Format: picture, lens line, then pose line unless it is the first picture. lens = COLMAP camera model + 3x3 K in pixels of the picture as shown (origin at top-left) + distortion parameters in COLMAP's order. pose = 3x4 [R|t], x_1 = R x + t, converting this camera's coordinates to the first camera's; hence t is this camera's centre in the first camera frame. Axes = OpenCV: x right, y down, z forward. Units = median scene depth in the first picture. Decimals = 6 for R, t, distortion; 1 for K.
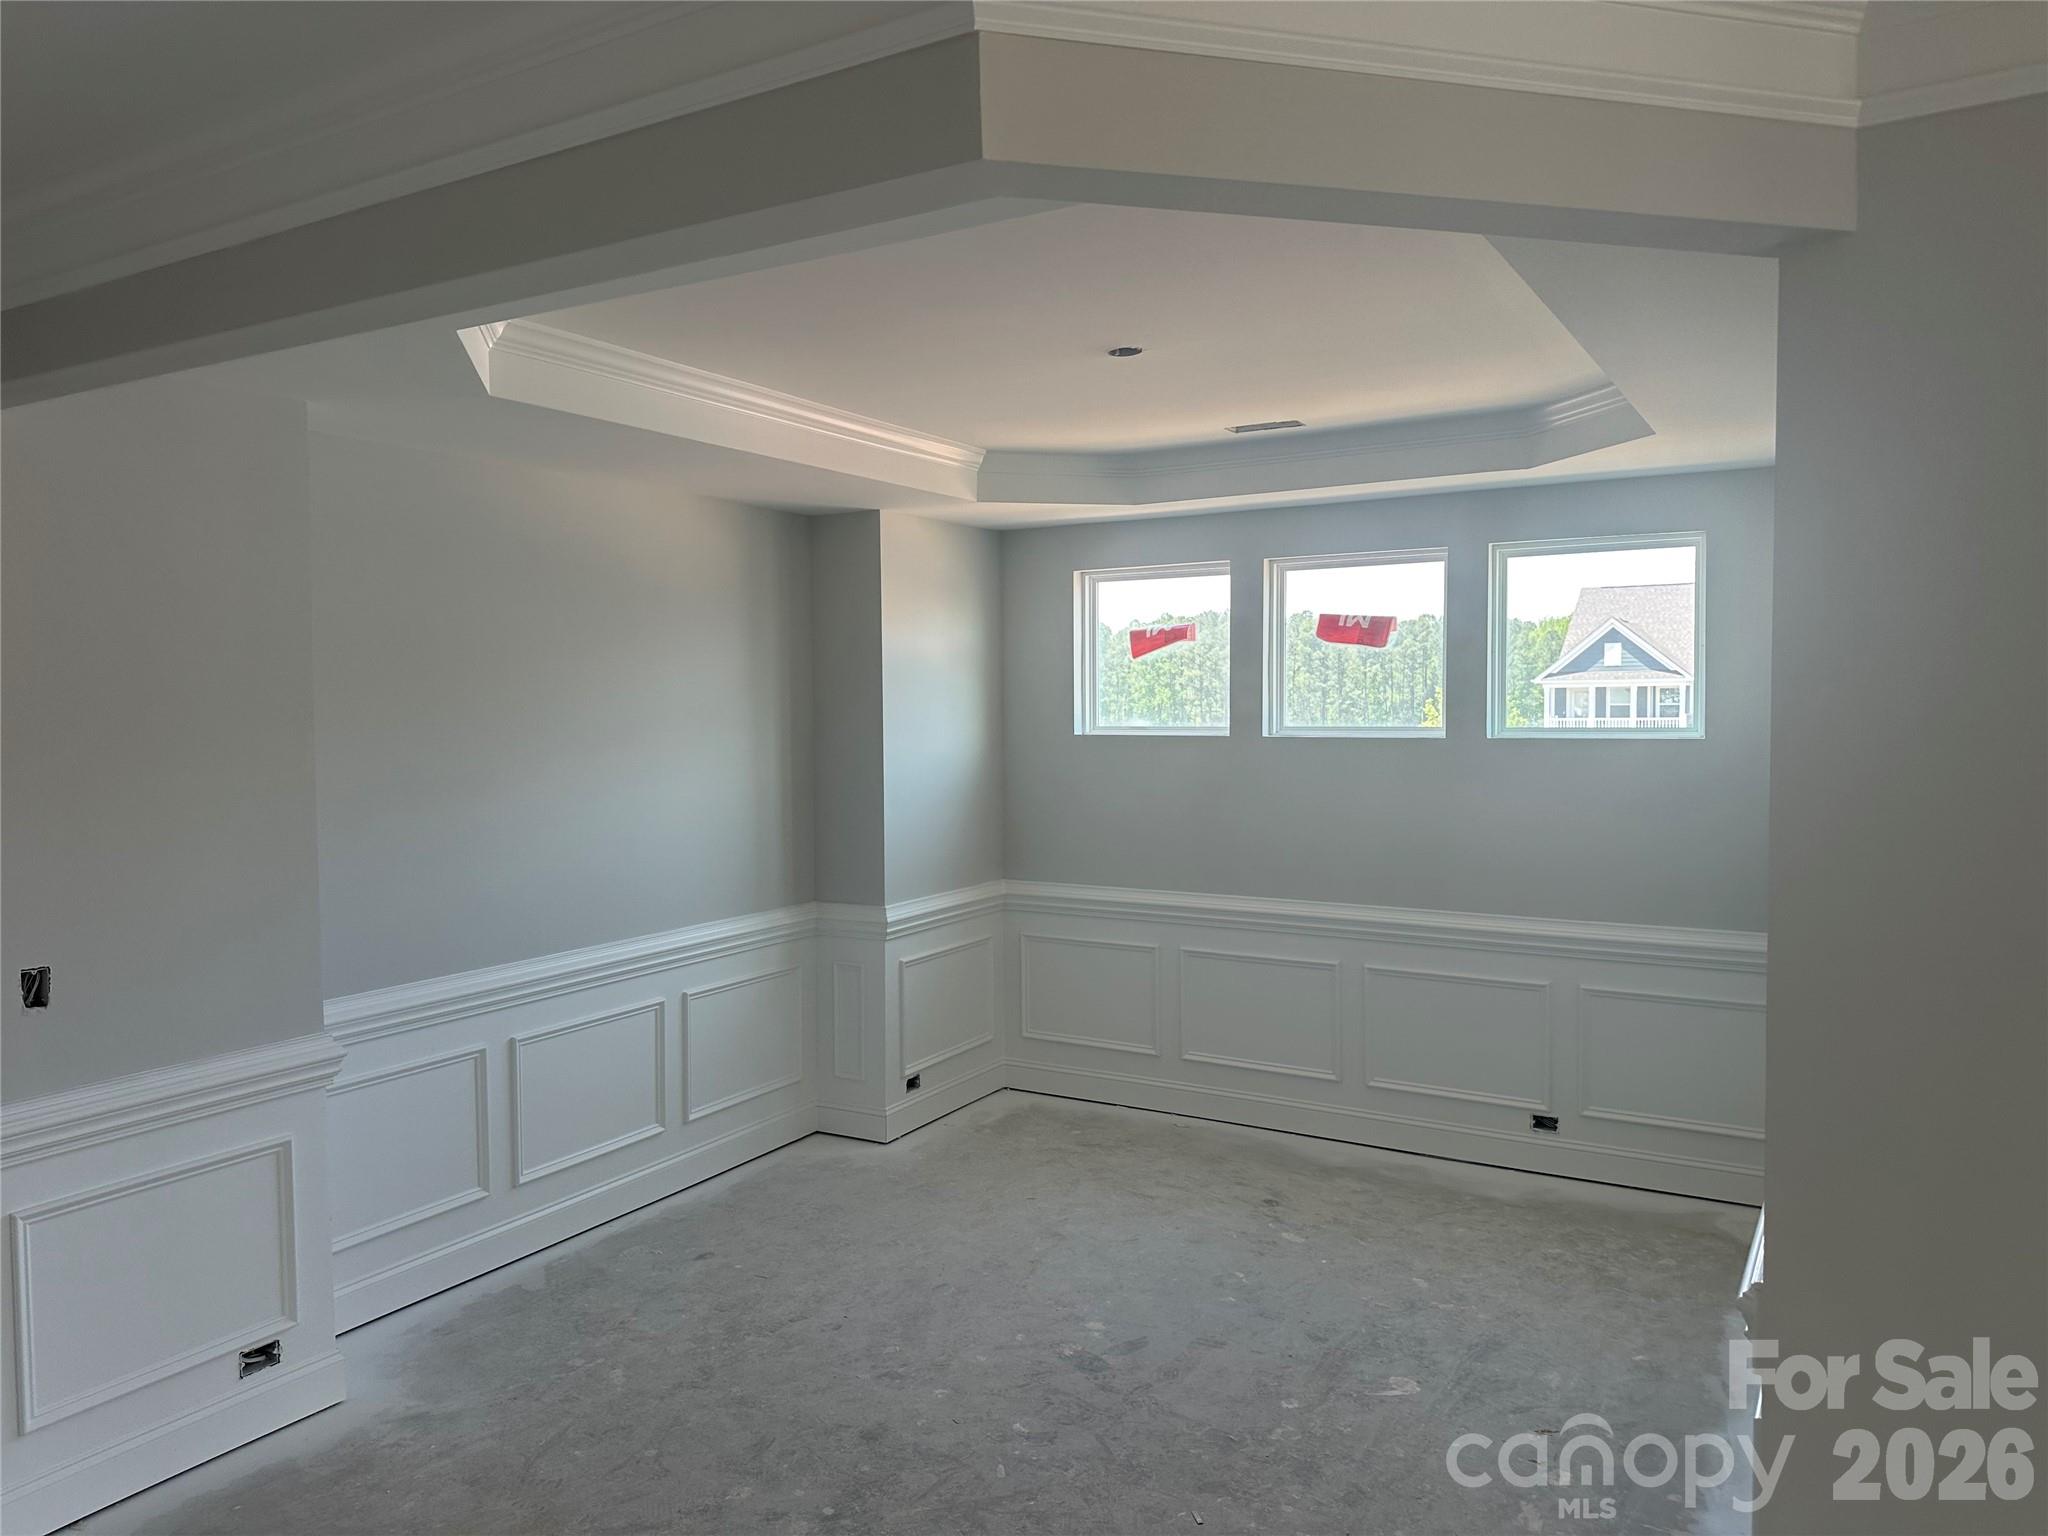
lens RADIAL K [[1427.5, 0, 998.2], [0, 1427.5, 721.3], [0, 0, 1]] dist [0.006759, -0.013738]
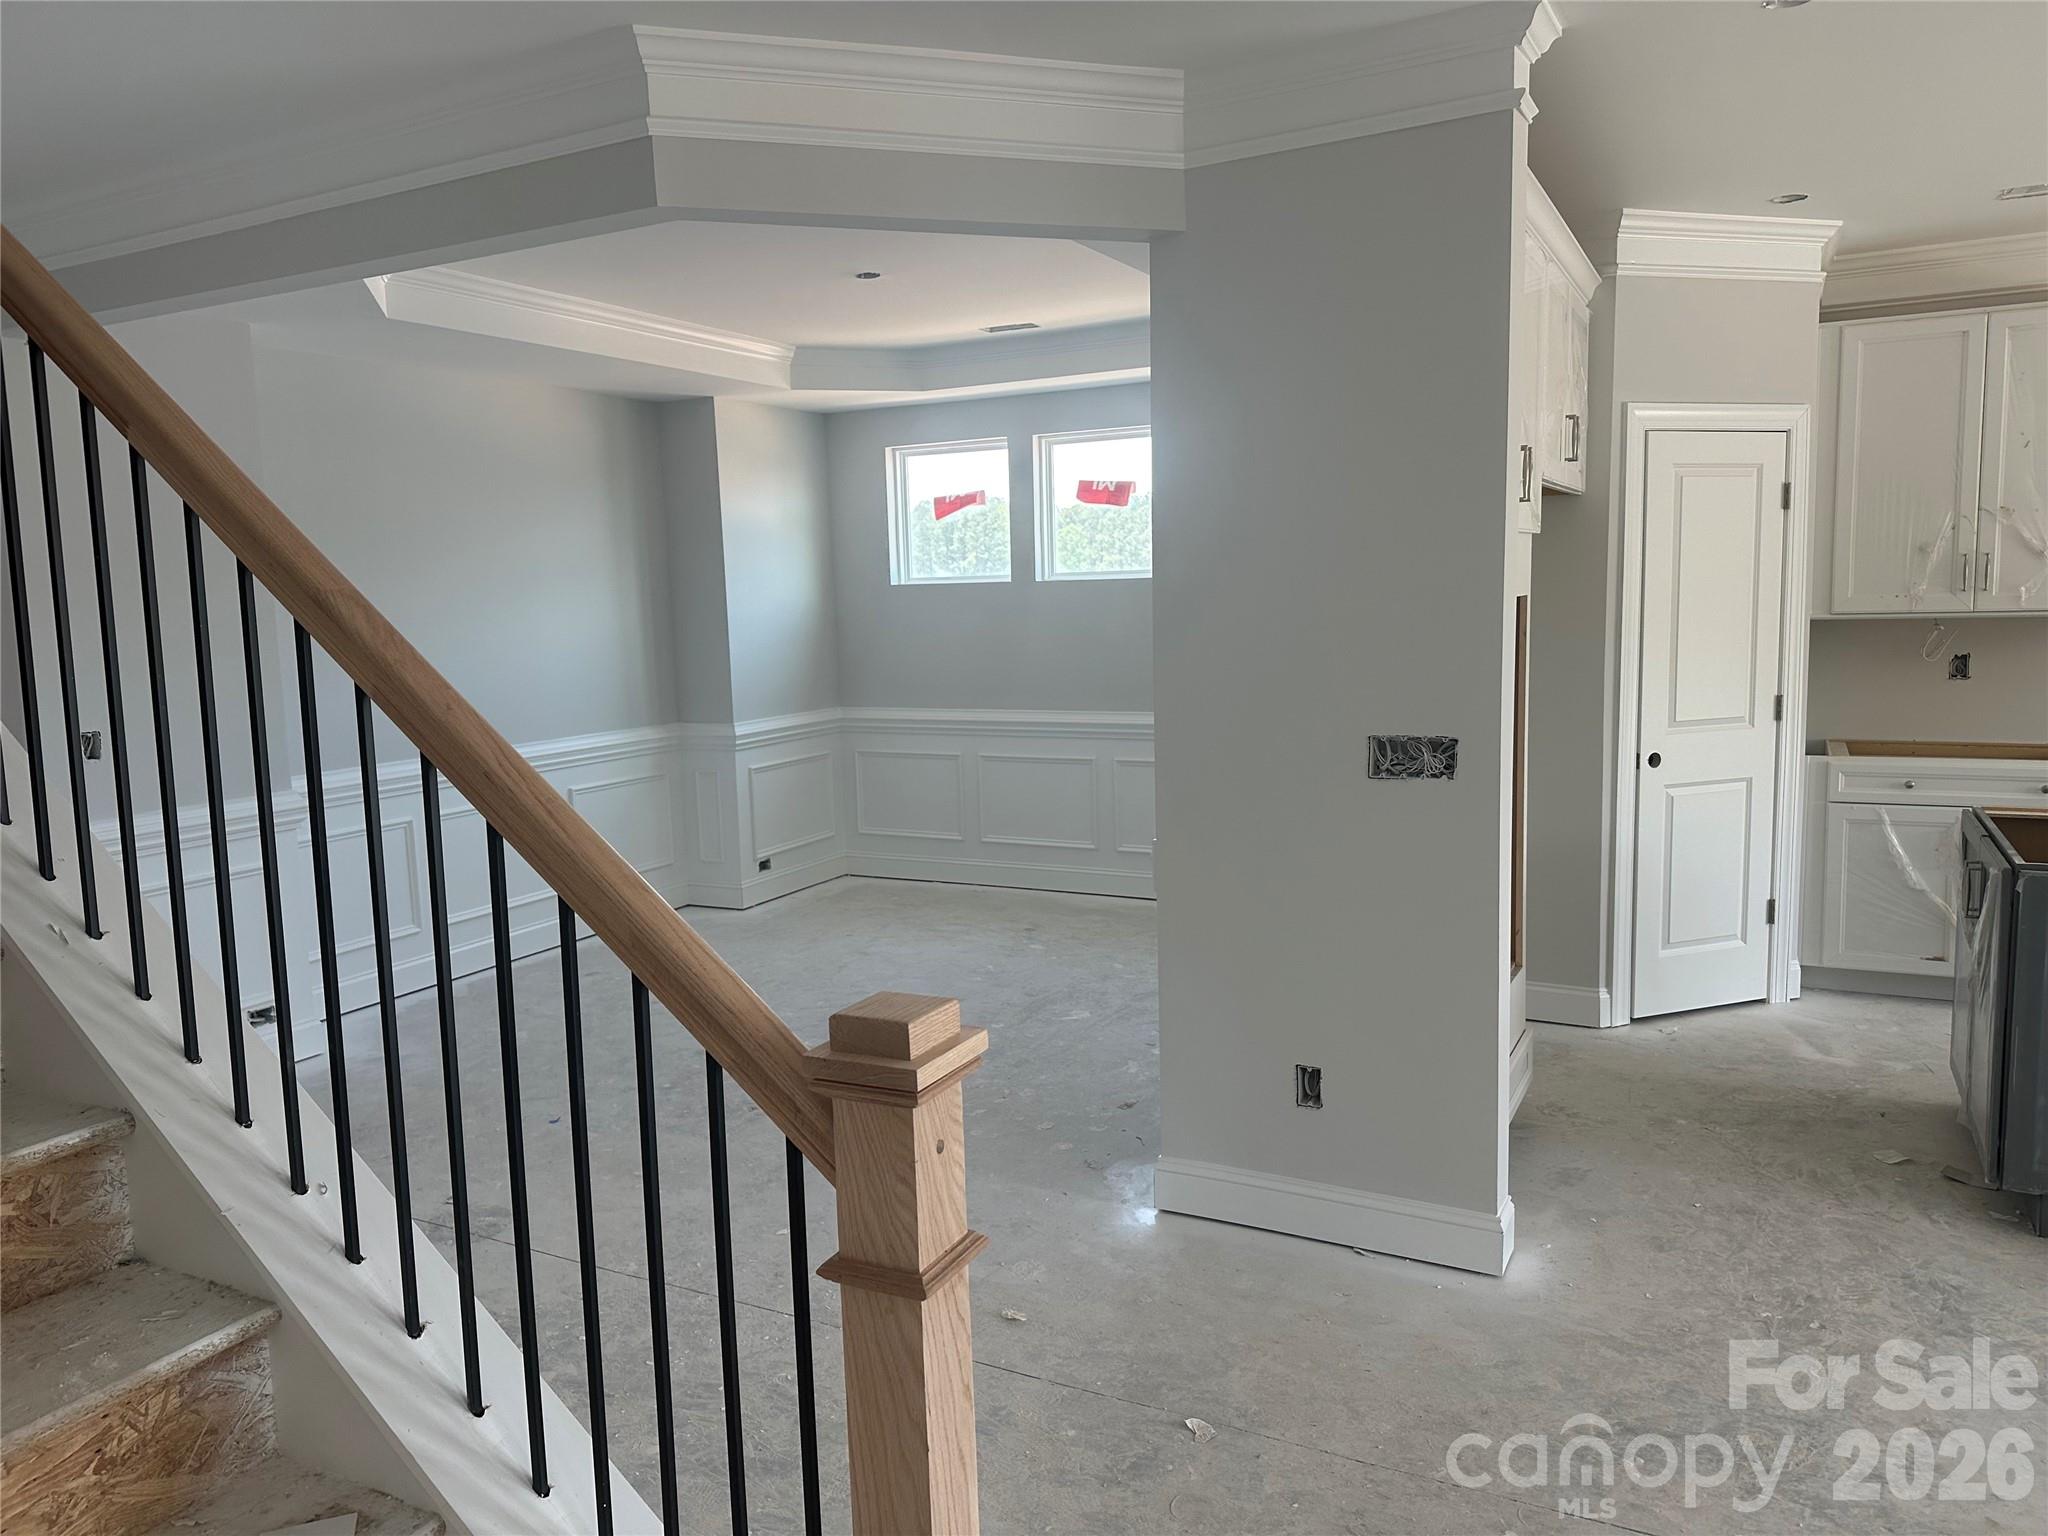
lens RADIAL K [[1427.5, 0, 1025.8], [0, 1427.5, 769.4], [0, 0, 1]] dist [0.006759, -0.013738]
pose [[0.997126, -0.027228, 0.070697, 0.084952], [0.019344, 0.993754, 0.109905, 0.037583], [-0.073248, -0.108222, 0.991425, -0.255076]]
